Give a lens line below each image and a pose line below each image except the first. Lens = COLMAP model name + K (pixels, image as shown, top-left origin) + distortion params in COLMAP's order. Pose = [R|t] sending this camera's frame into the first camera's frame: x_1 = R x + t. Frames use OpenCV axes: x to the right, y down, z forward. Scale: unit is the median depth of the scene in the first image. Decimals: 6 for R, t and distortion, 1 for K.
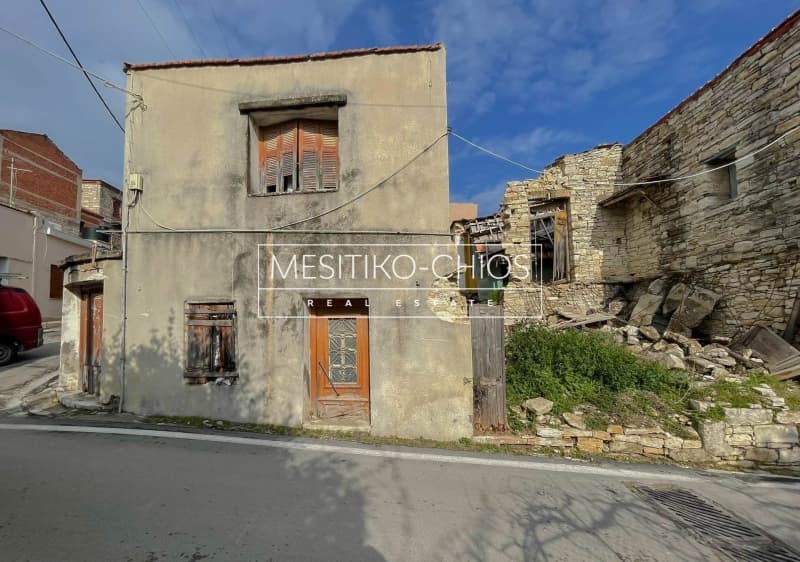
lens RADIAL K [[347.9, 0, 383.0], [0, 347.9, 308.3], [0, 0, 1]] dist [0.002157, -0.003148]
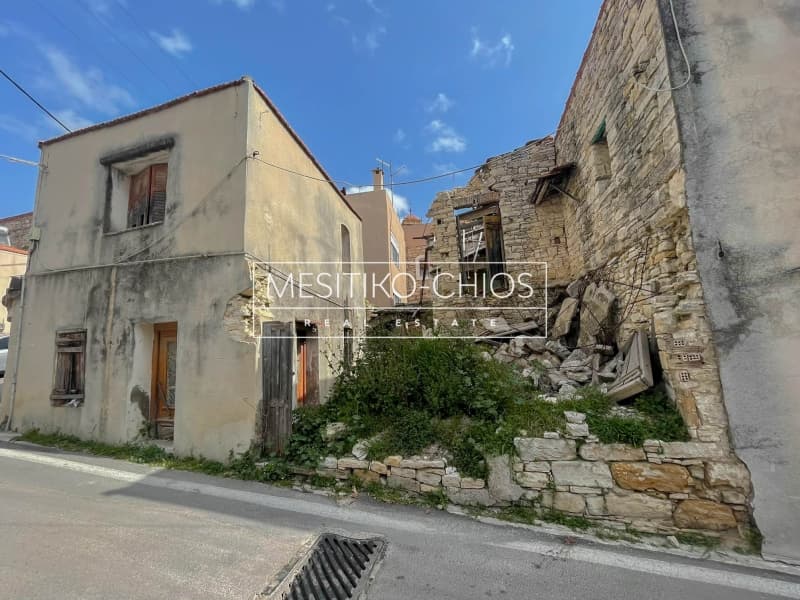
lens RADIAL K [[338.0, 0, 396.5], [0, 338.0, 298.2], [0, 0, 1]] dist [-0.002055, 0.000400]
pose [[0.977400, -0.064027, -0.201468, 0.752350], [0.046078, 0.994641, -0.092556, 0.025698], [0.206315, 0.081181, 0.975112, 0.138506]]
